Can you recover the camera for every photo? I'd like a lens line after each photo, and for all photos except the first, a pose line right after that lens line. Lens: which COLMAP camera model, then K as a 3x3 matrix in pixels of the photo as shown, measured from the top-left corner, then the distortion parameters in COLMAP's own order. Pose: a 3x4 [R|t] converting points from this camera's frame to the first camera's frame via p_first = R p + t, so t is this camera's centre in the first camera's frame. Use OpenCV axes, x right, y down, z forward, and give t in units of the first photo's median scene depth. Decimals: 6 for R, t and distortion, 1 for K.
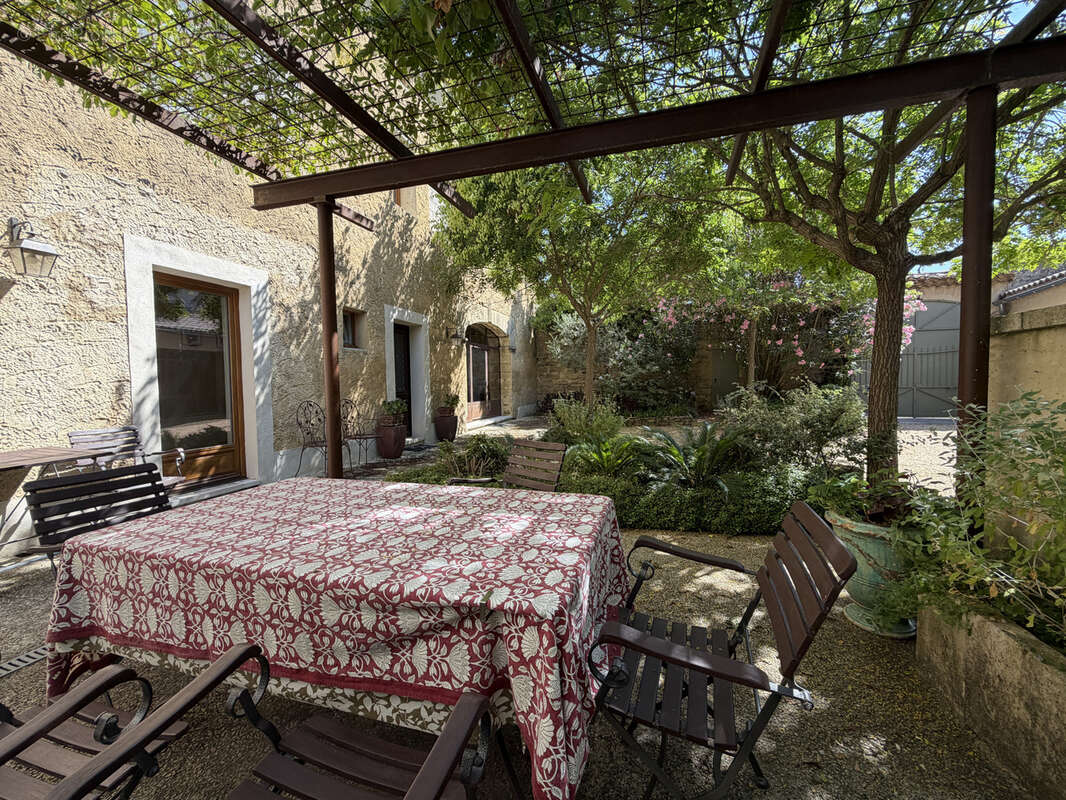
lens RADIAL K [[423.8, 0, 533.0], [0, 423.8, 400.0], [0, 0, 1]] dist [-0.000897, -0.000068]
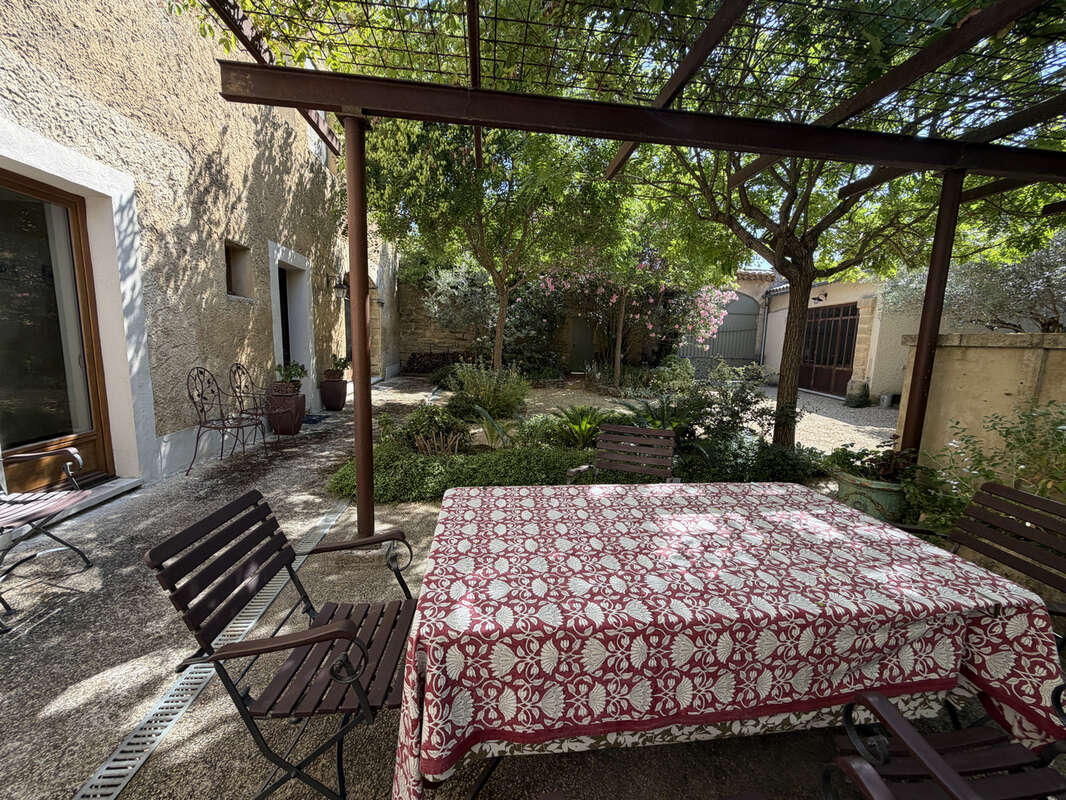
lens RADIAL K [[425.7, 0, 531.0], [0, 425.7, 398.4], [0, 0, 1]] dist [-0.000587, 0.000052]
pose [[0.915080, -0.013221, 0.403056, -0.326503], [-0.027041, 0.995201, 0.094037, -0.031821], [-0.402365, -0.096951, 0.910331, 0.089104]]
